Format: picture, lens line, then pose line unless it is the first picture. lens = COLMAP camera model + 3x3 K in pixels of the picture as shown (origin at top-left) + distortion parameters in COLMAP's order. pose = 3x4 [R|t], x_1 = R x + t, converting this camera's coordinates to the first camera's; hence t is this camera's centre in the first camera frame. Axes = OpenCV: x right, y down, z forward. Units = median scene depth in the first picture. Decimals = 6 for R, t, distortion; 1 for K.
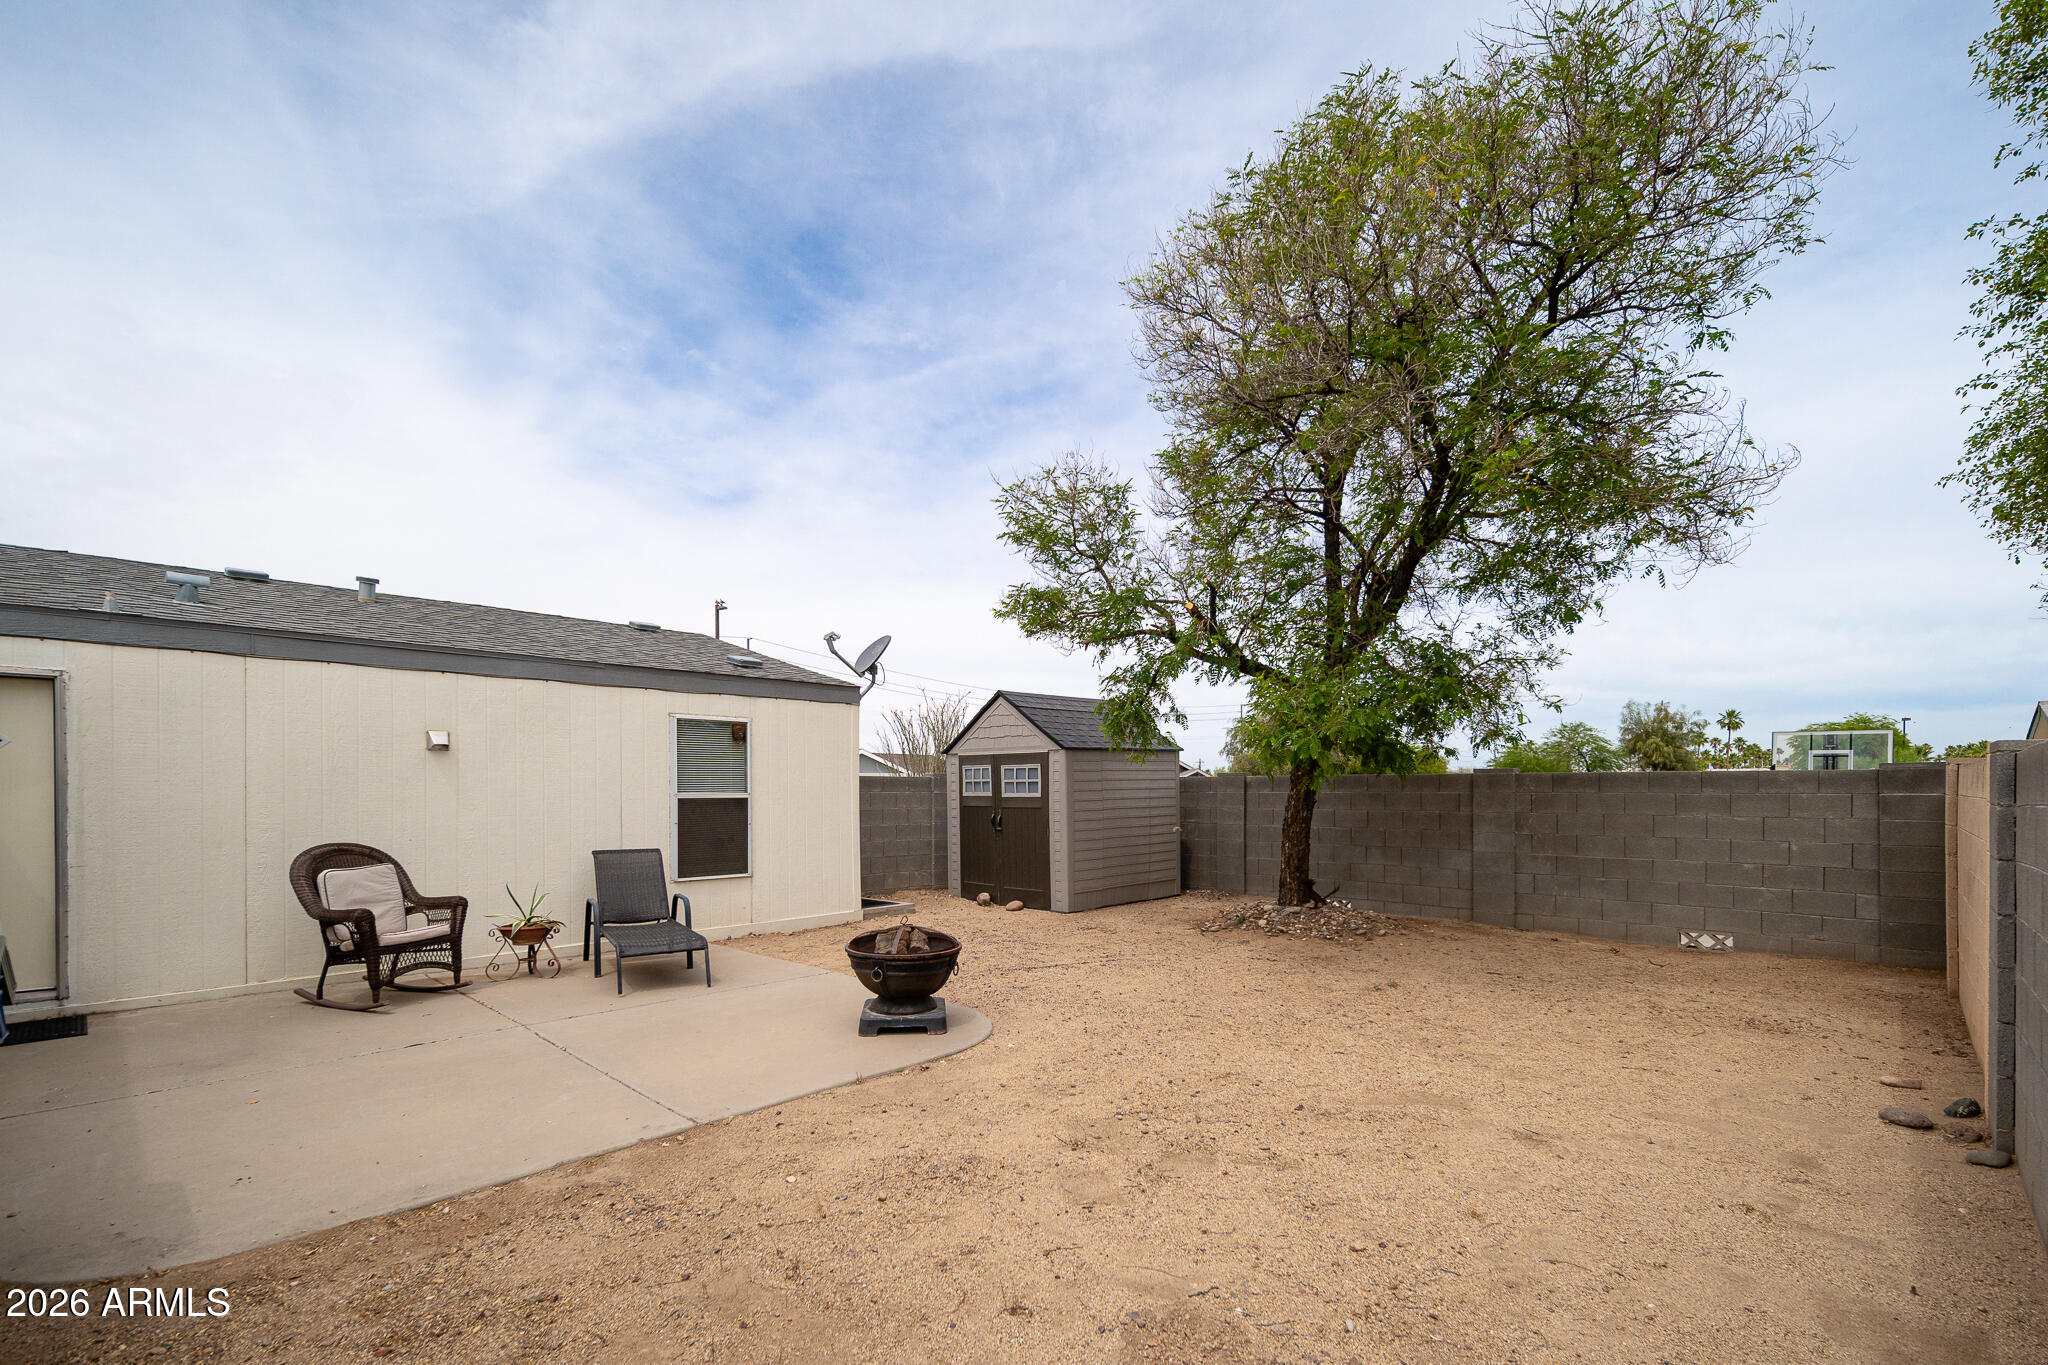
lens RADIAL K [[919.7, 0, 1026.6], [0, 919.7, 777.0], [0, 0, 1]] dist [-0.002728, -0.000513]
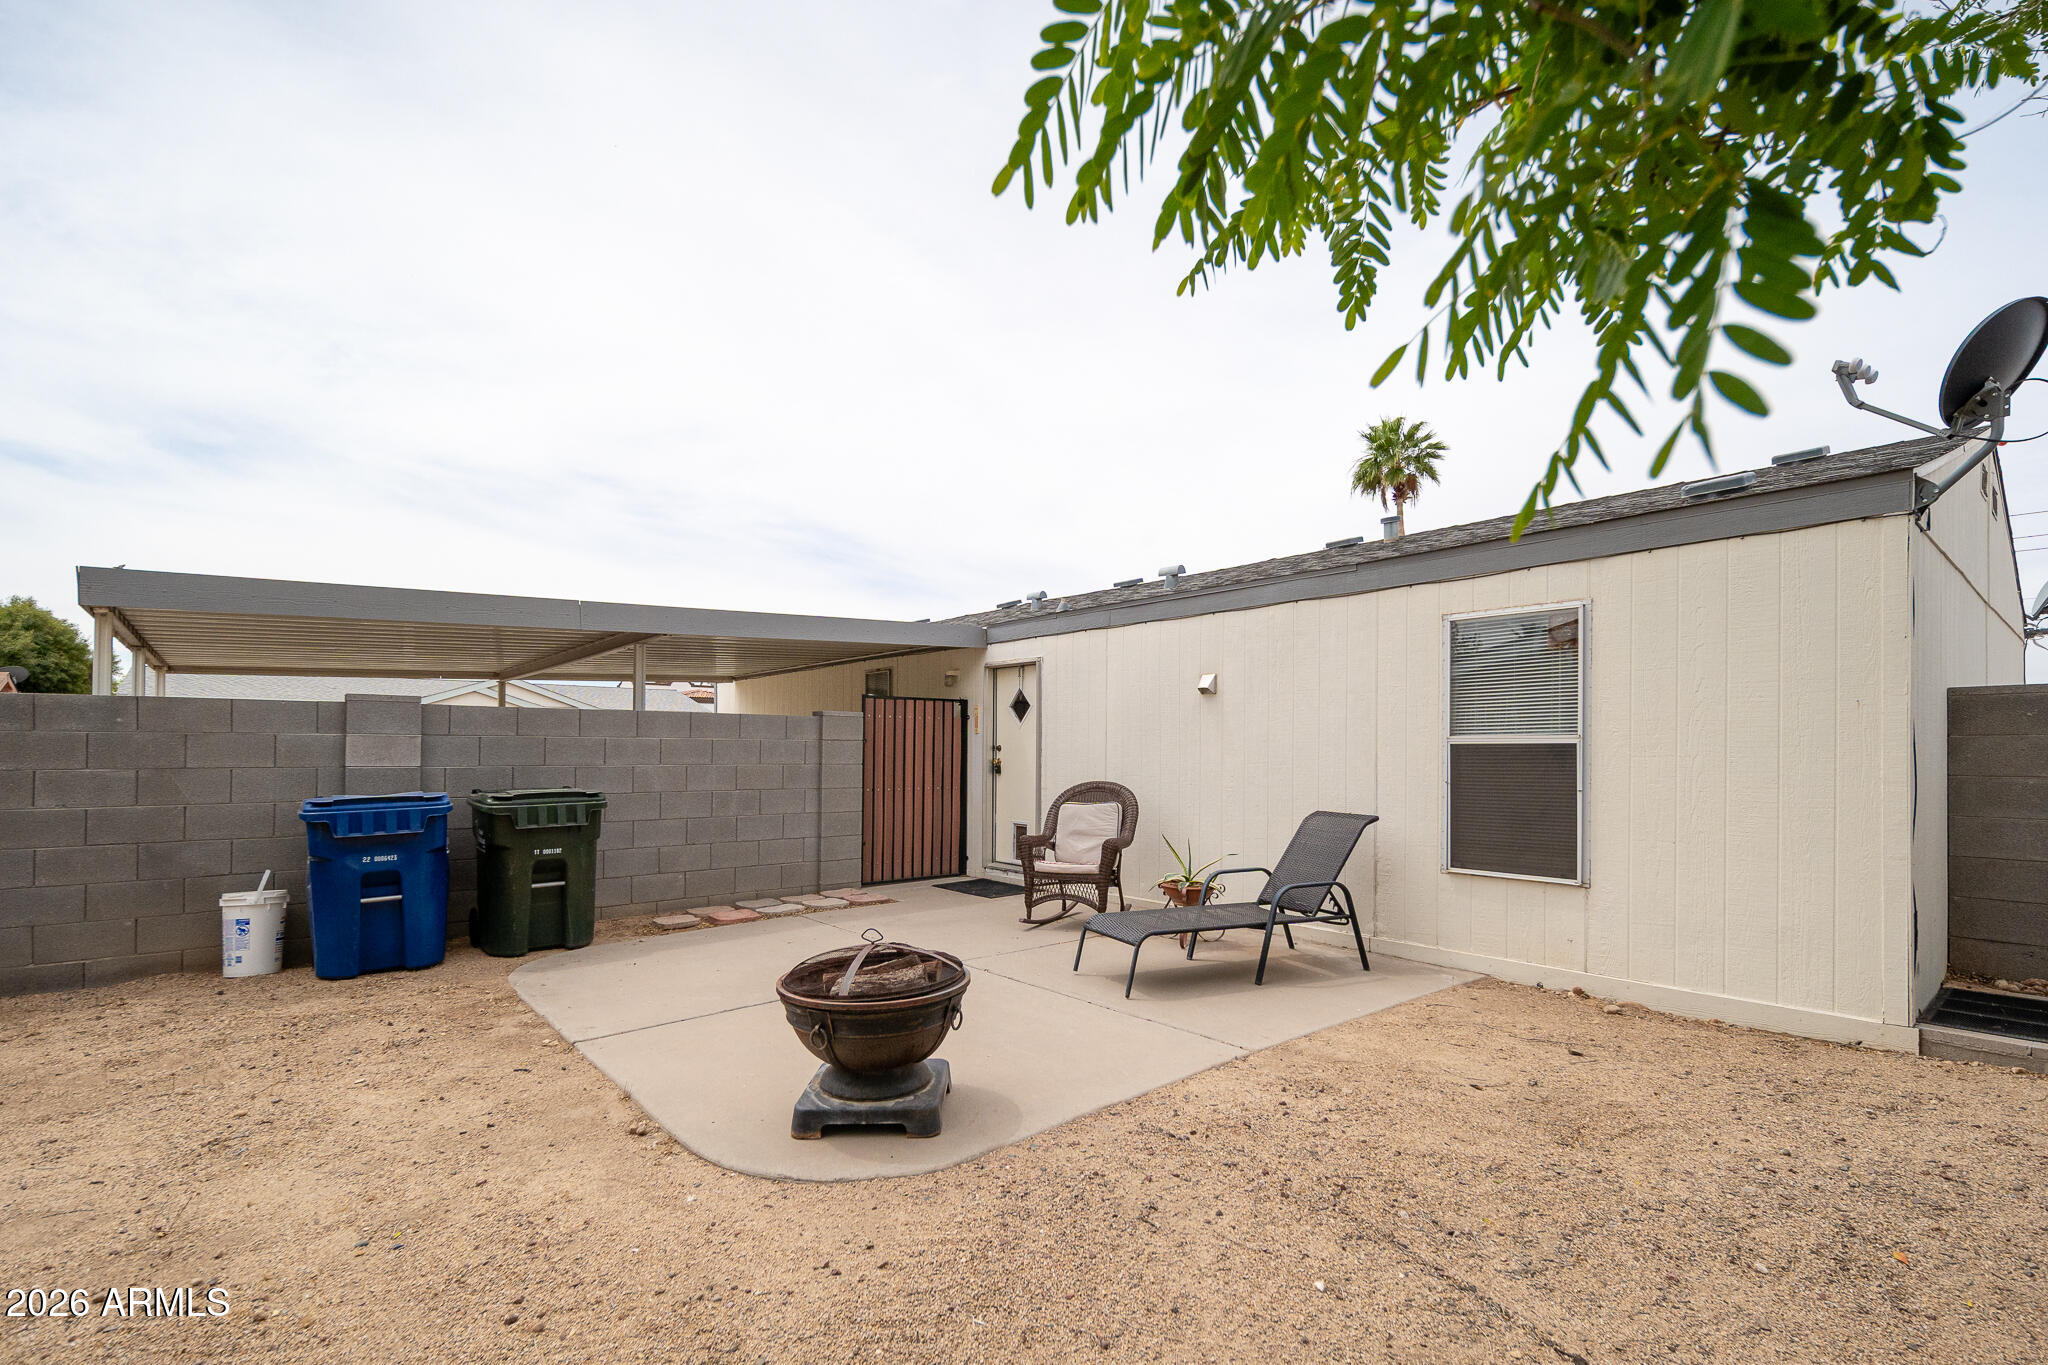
lens RADIAL K [[919.7, 0, 1026.6], [0, 919.7, 777.0], [0, 0, 1]] dist [-0.002728, -0.000513]
pose [[-0.100797, 0.032751, -0.994368, 0.253335], [0.014567, 0.999399, 0.031440, 0.017900], [0.994800, -0.011316, -0.101214, 0.652125]]
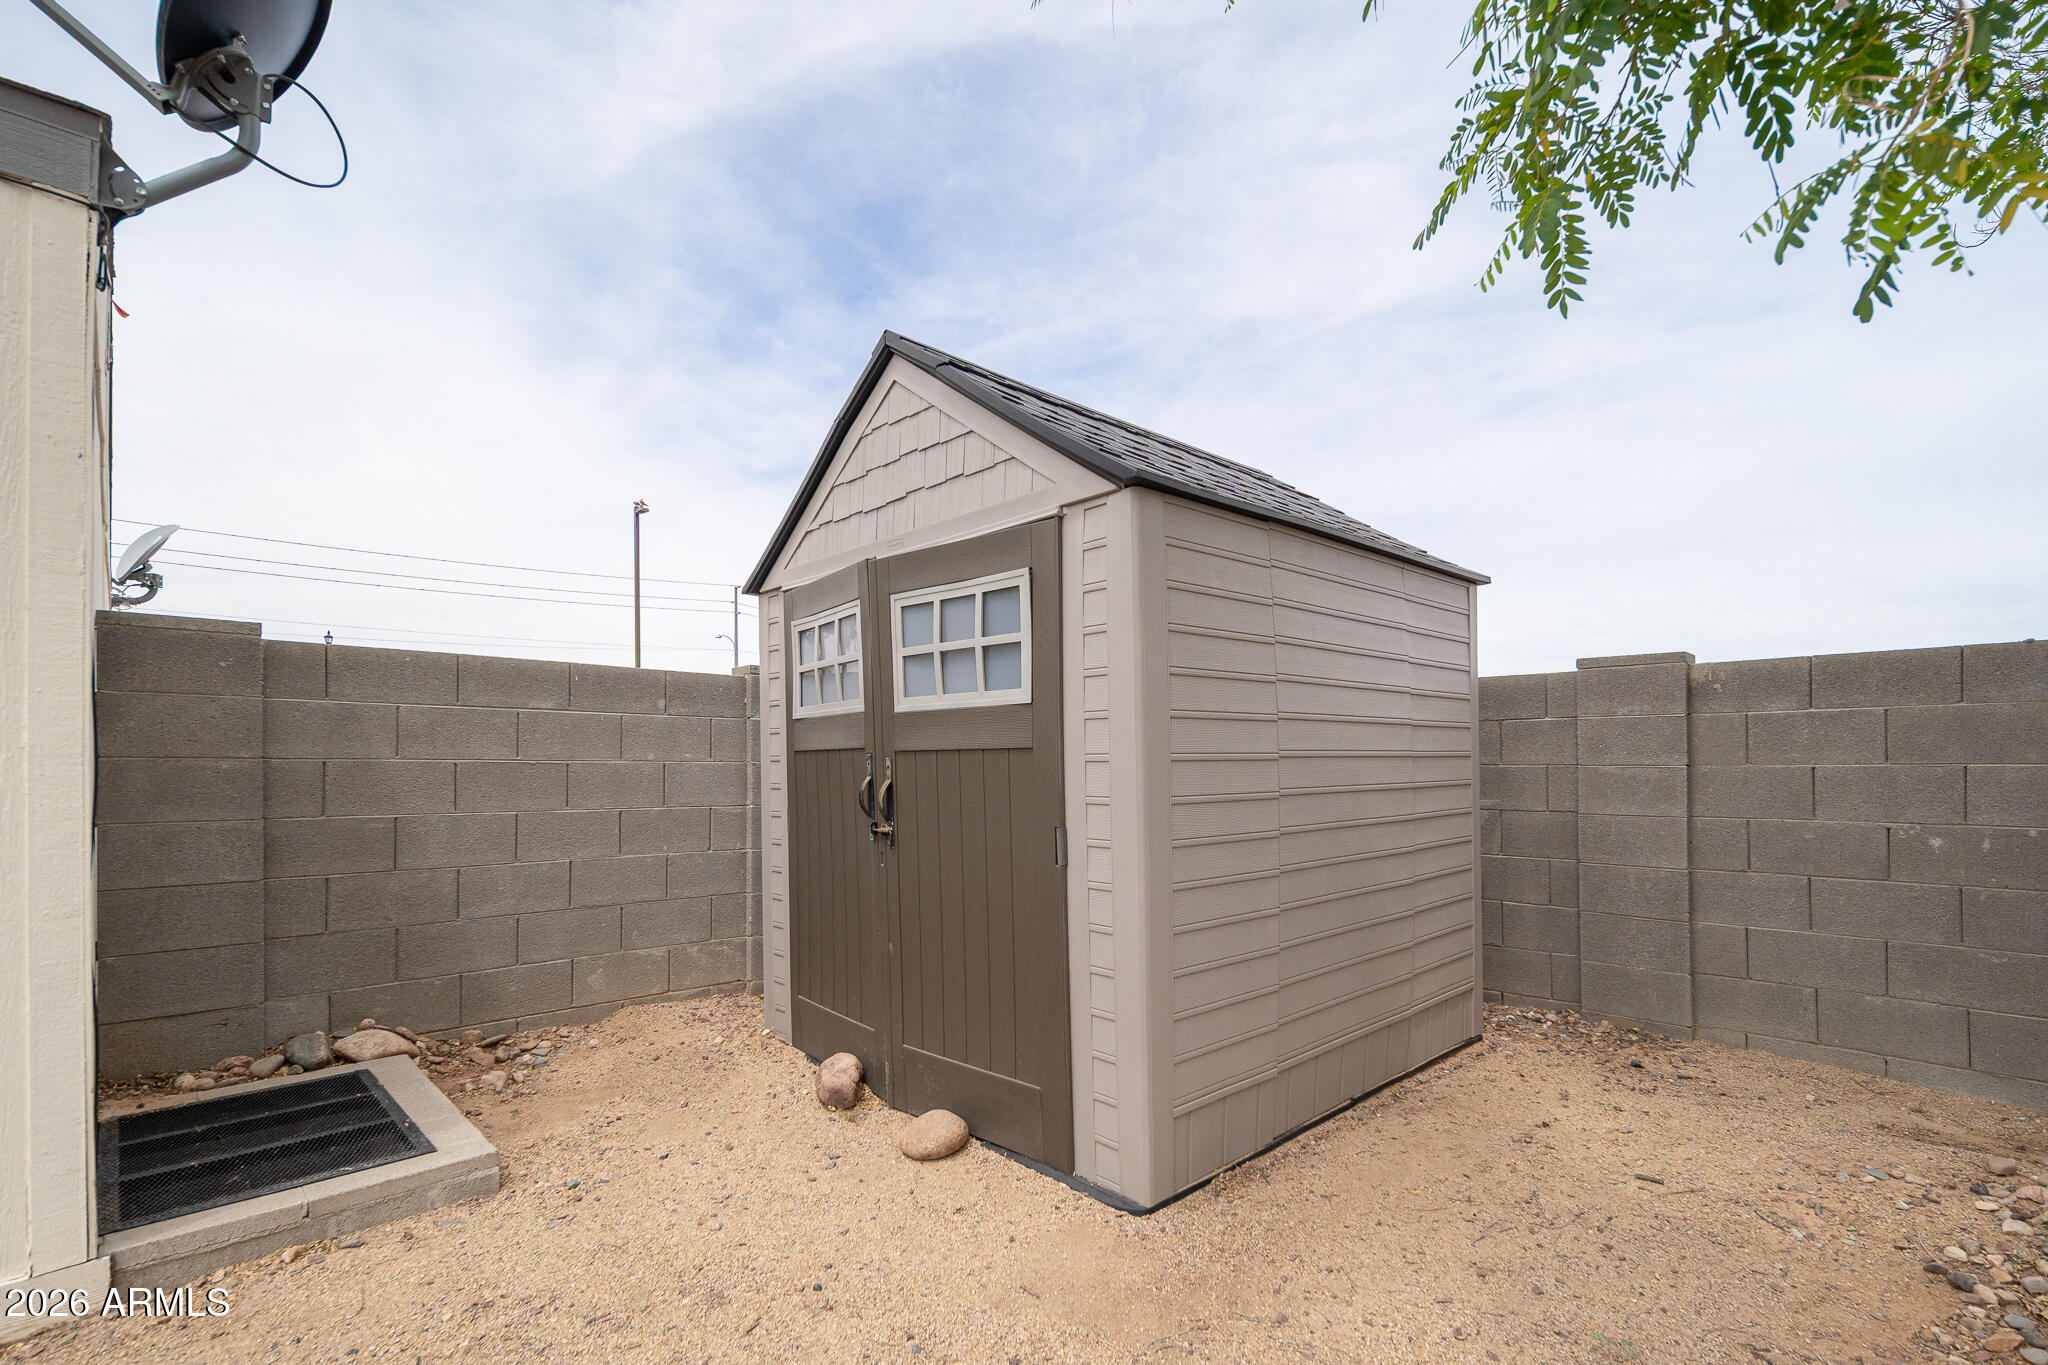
lens RADIAL K [[920.3, 0, 1059.1], [0, 920.3, 745.4], [0, 0, 1]] dist [0.000988, -0.000008]
pose [[0.999982, 0.005967, 0.000555, 0.023870], [-0.005961, 0.999931, -0.010121, 0.037158], [-0.000616, 0.010117, 0.999949, 0.798102]]
